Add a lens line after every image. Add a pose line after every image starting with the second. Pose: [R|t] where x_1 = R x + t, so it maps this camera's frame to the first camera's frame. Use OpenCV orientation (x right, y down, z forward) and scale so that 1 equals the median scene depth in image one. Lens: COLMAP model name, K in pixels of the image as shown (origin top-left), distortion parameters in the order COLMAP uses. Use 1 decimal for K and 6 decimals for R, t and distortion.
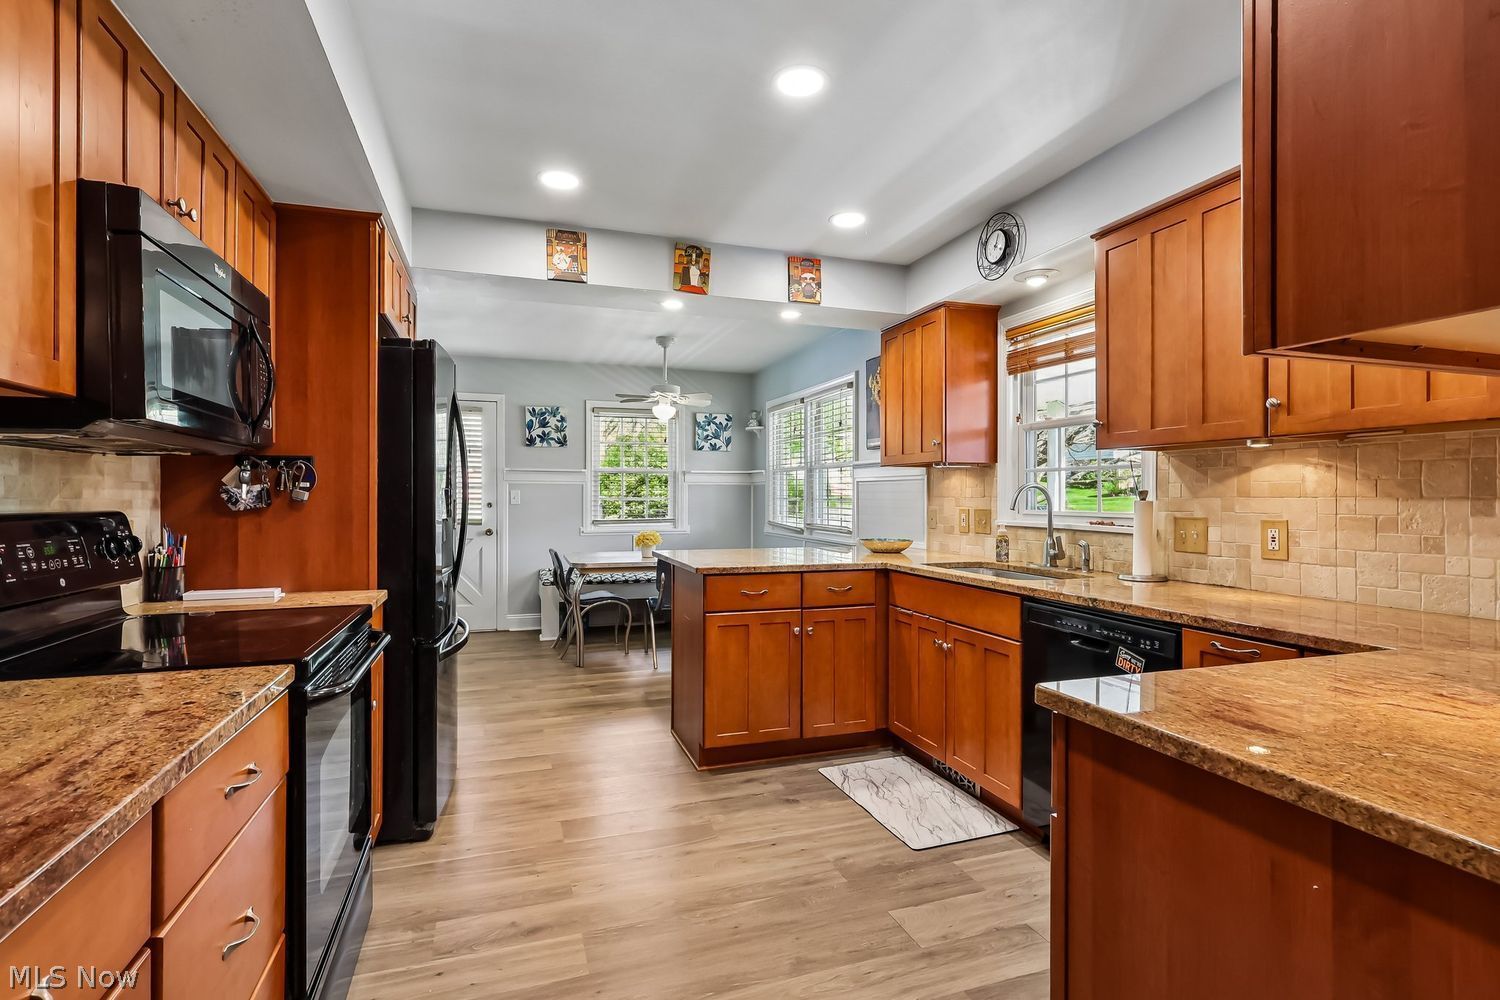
lens RADIAL K [[708.2, 0, 753.7], [0, 708.2, 504.3], [0, 0, 1]] dist [-0.003110, 0.001868]
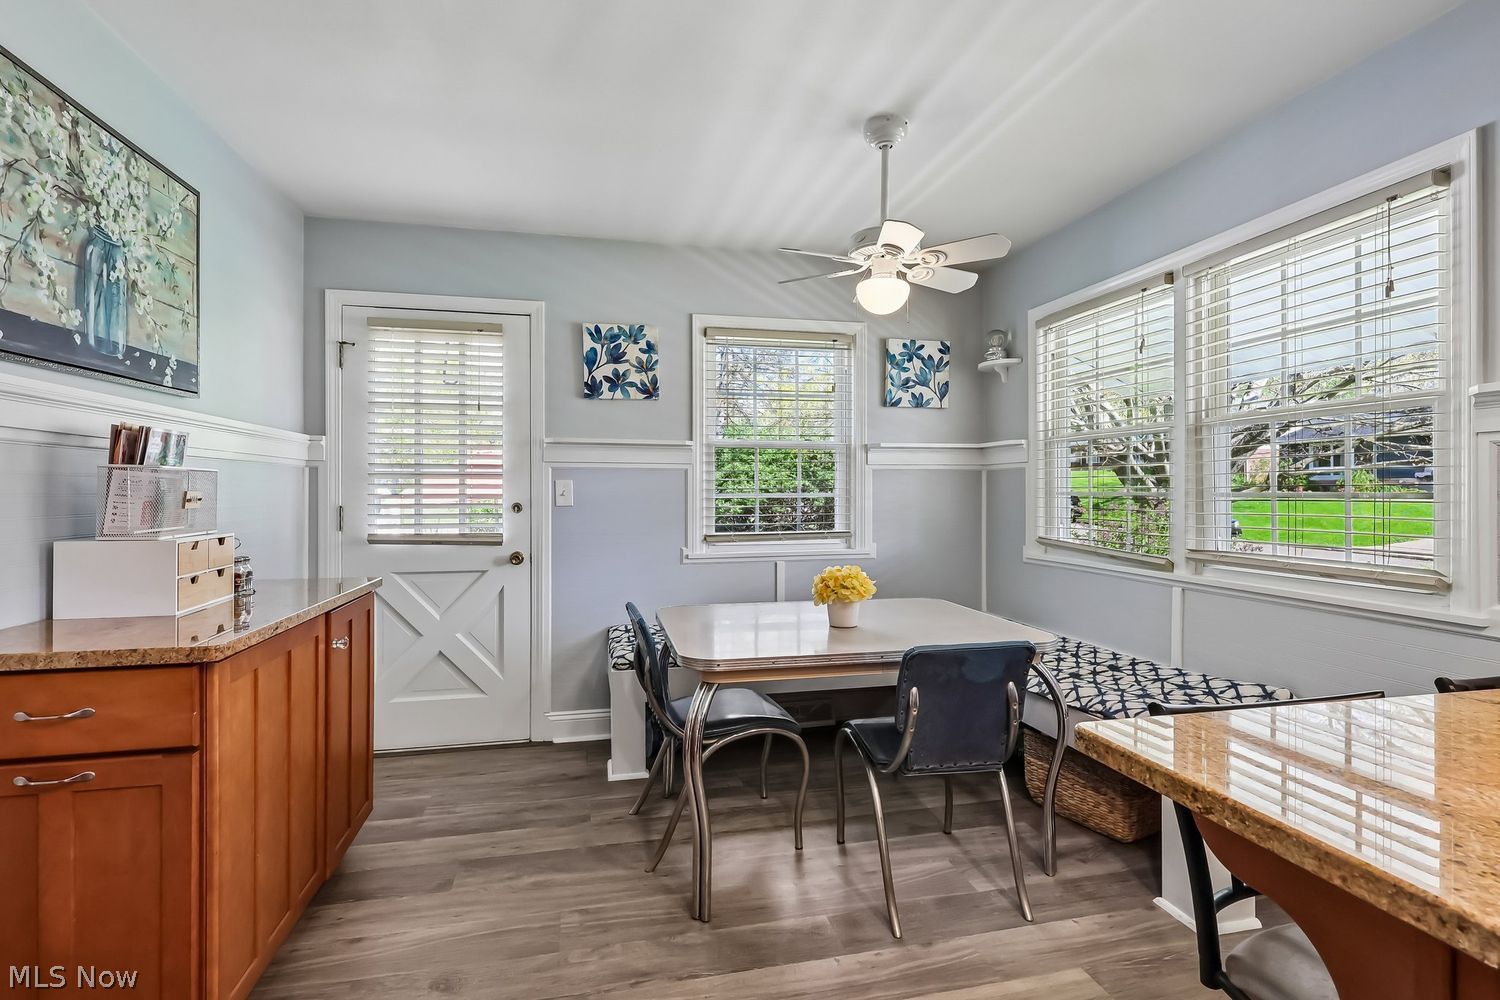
lens RADIAL K [[708.2, 0, 751.5], [0, 708.2, 494.0], [0, 0, 1]] dist [-0.003110, 0.001868]
pose [[0.994404, -0.003275, -0.105596, -0.258669], [0.002200, 0.999945, -0.010301, -0.006006], [0.105624, 0.010011, 0.994356, 0.895595]]
